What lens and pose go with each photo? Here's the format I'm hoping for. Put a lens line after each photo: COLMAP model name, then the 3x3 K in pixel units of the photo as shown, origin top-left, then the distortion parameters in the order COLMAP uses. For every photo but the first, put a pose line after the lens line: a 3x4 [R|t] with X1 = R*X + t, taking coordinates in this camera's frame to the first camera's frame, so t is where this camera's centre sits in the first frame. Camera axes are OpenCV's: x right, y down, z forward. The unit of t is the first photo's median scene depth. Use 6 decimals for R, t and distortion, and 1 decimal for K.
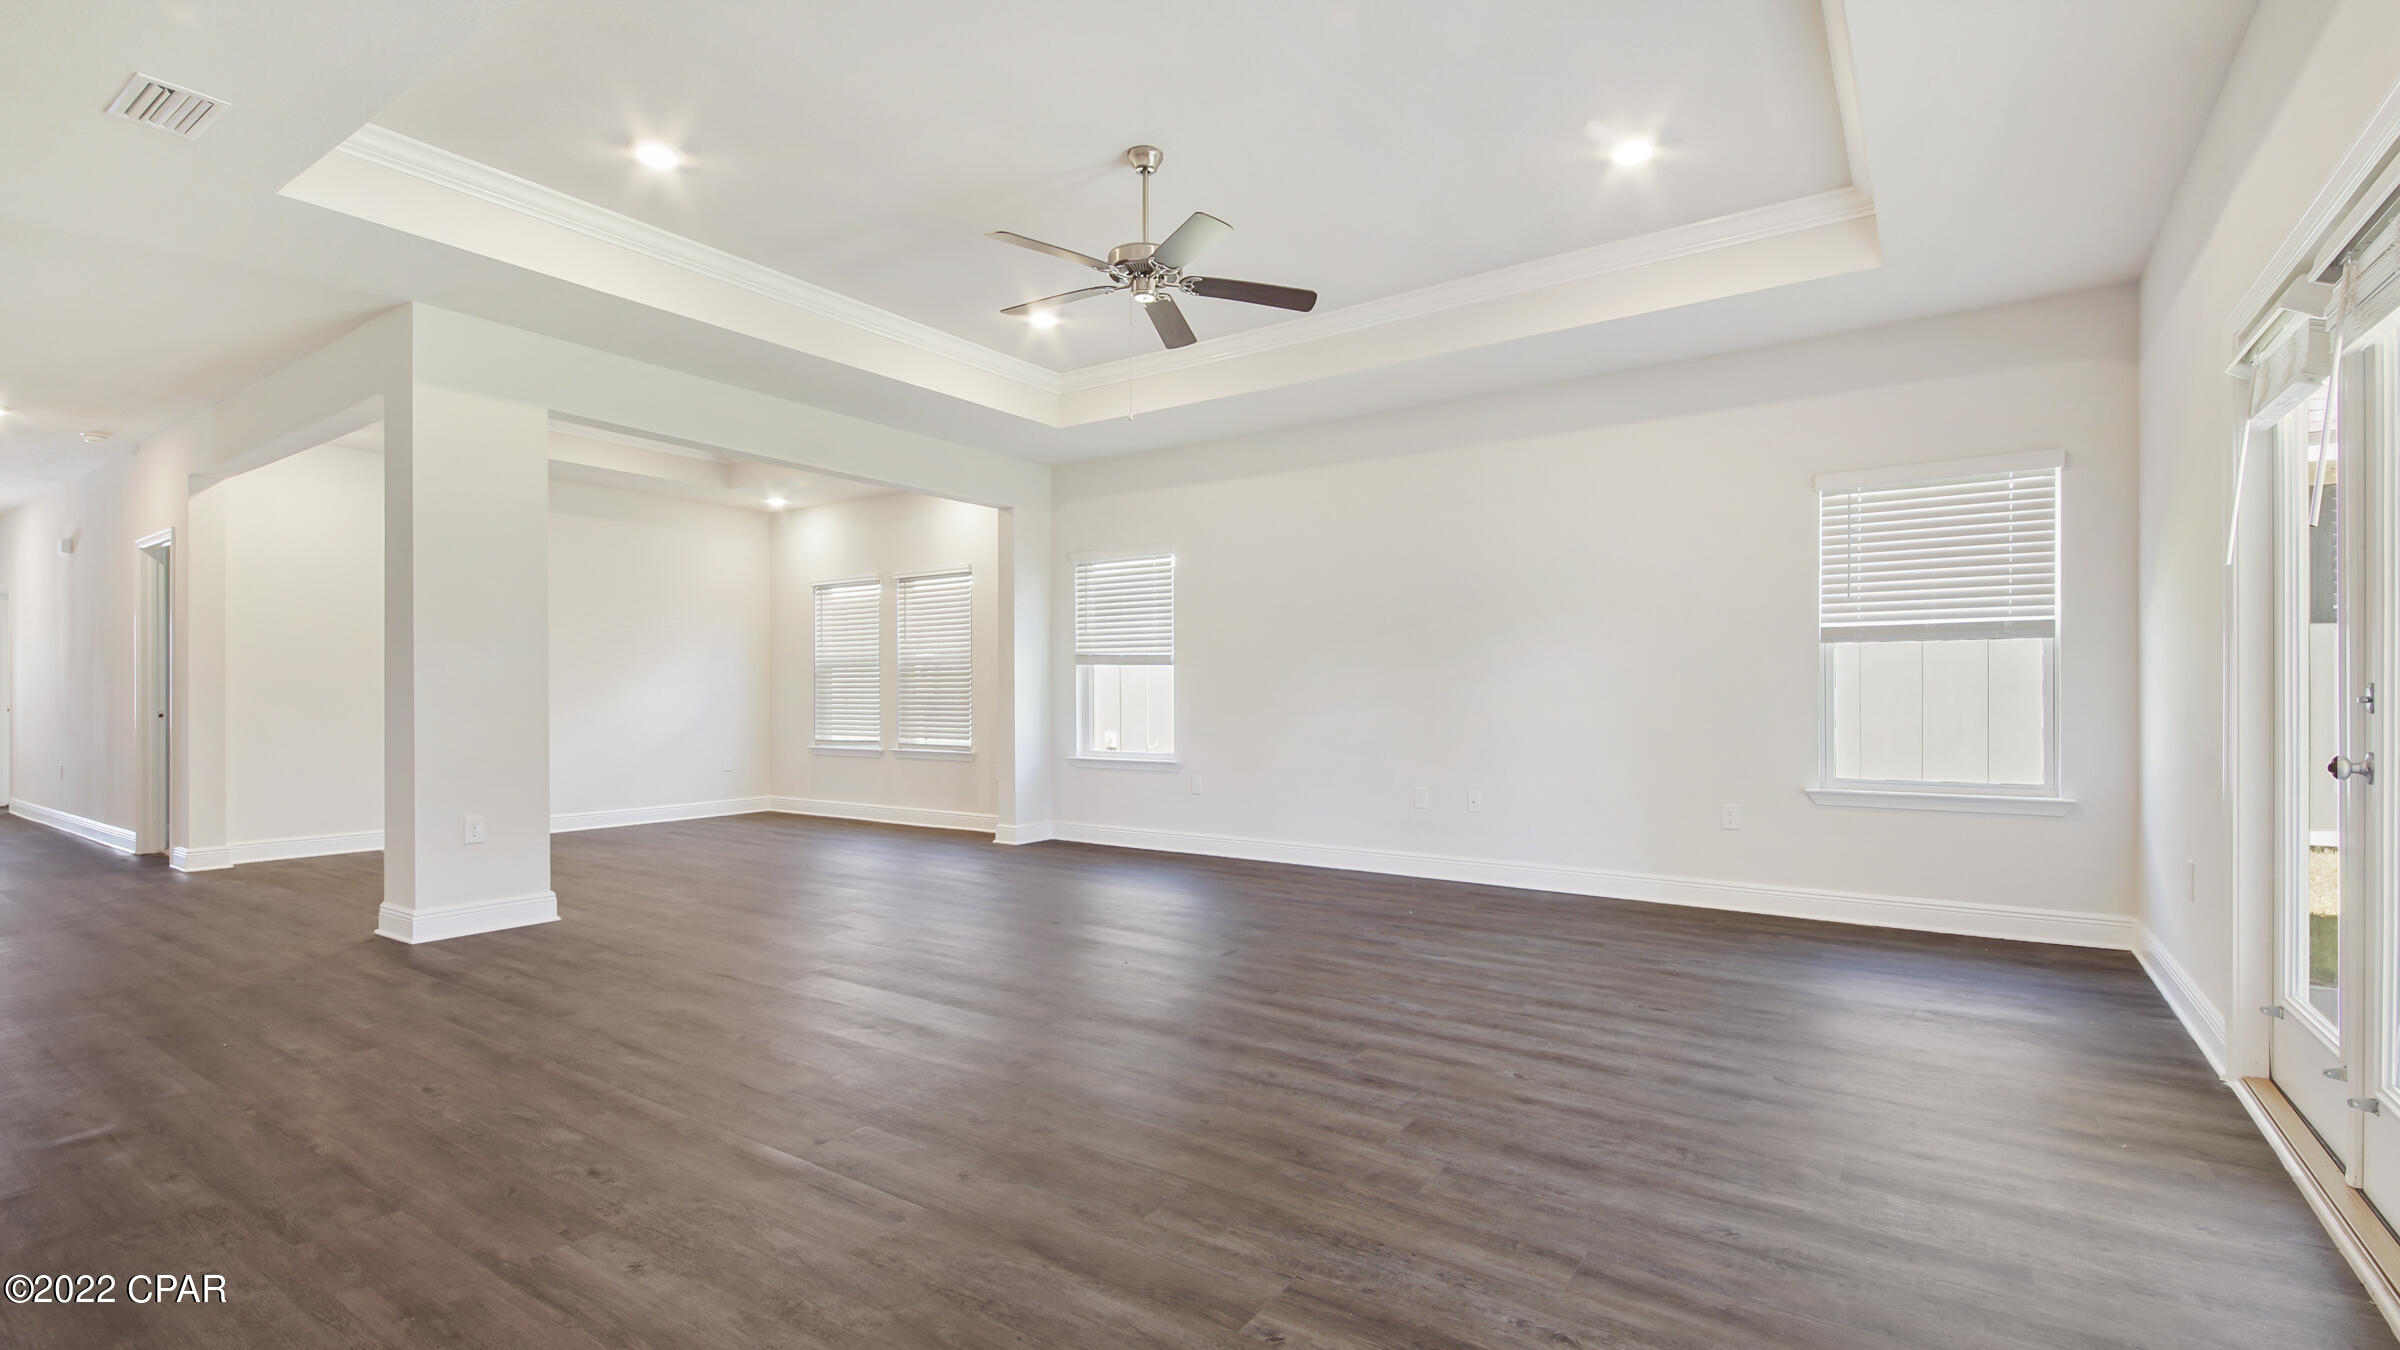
lens RADIAL K [[1086.9, 0, 1194.3], [0, 1086.9, 688.4], [0, 0, 1]] dist [0.011290, -0.006402]
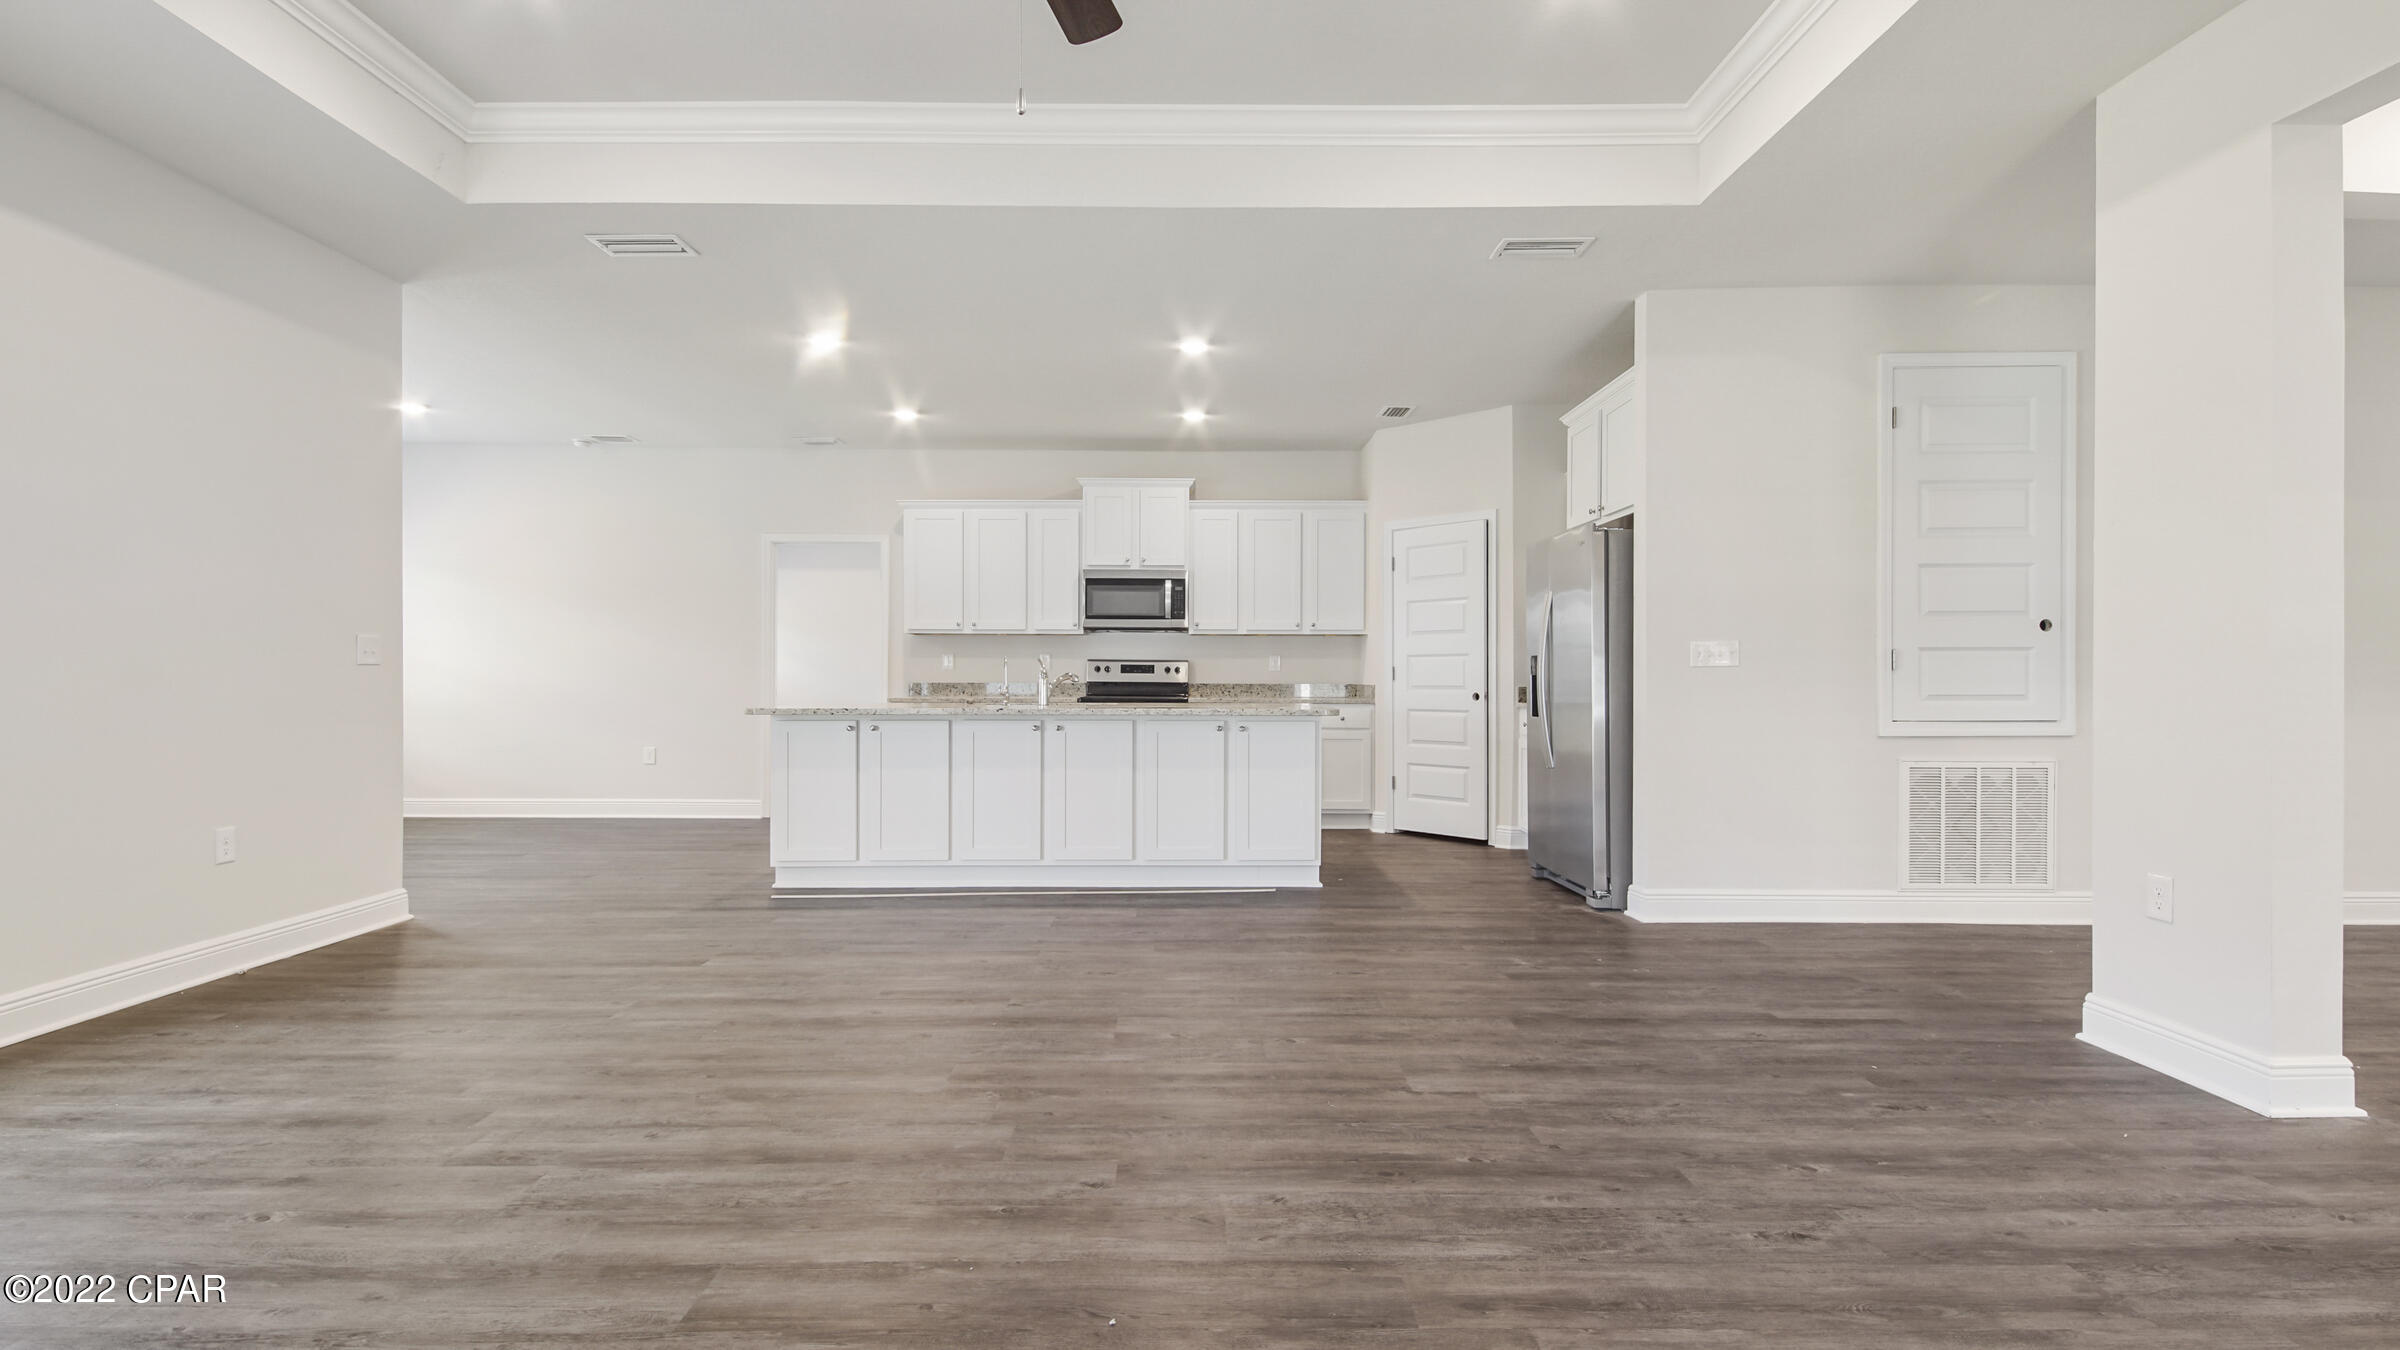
lens RADIAL K [[1086.9, 0, 1192.0], [0, 1086.9, 684.2], [0, 0, 1]] dist [0.011290, -0.006402]
pose [[-0.815762, 0.007891, -0.578334, 0.224624], [0.005026, 0.999966, 0.006555, 0.010658], [0.578366, 0.002441, -0.815774, 2.015739]]
